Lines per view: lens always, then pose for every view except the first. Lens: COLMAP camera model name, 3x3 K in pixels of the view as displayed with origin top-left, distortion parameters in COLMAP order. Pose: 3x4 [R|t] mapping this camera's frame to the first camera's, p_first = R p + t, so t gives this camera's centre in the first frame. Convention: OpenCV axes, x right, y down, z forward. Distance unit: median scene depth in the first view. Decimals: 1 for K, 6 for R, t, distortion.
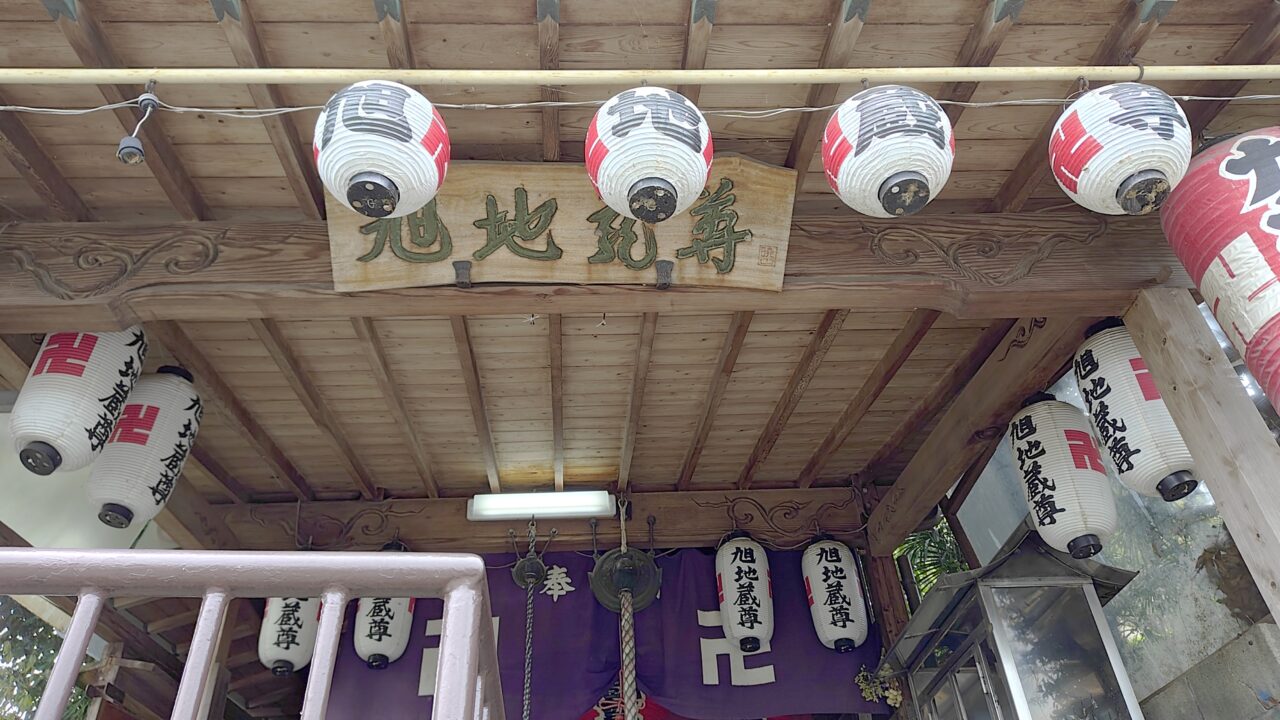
lens RADIAL K [[831.7, 0, 641.5], [0, 831.7, 395.0], [0, 0, 1]] dist [0.054352, -0.000745]
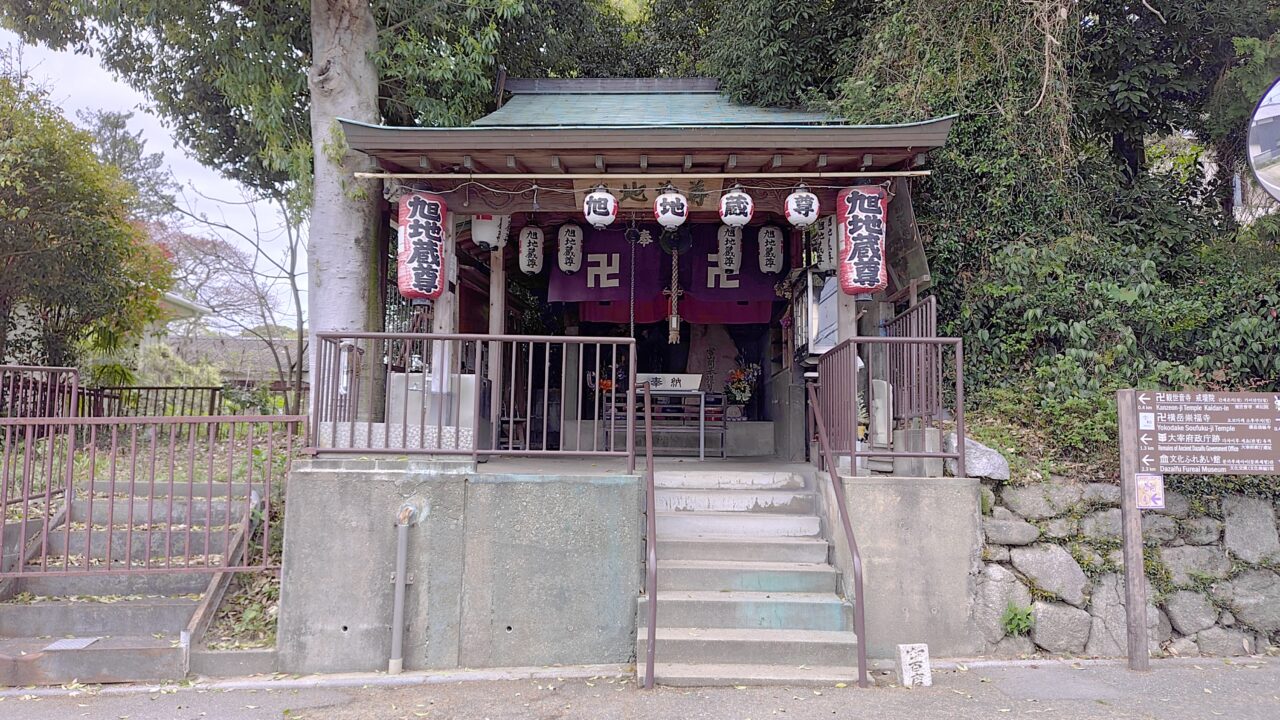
lens RADIAL K [[900.5, 0, 653.7], [0, 900.5, 350.4], [0, 0, 1]] dist [0.043751, -0.000005]
pose [[0.996786, 0.044750, -0.066451, 0.097262], [0.000538, 0.825697, 0.564113, -0.910528], [0.080112, -0.562336, 0.823019, -1.160307]]
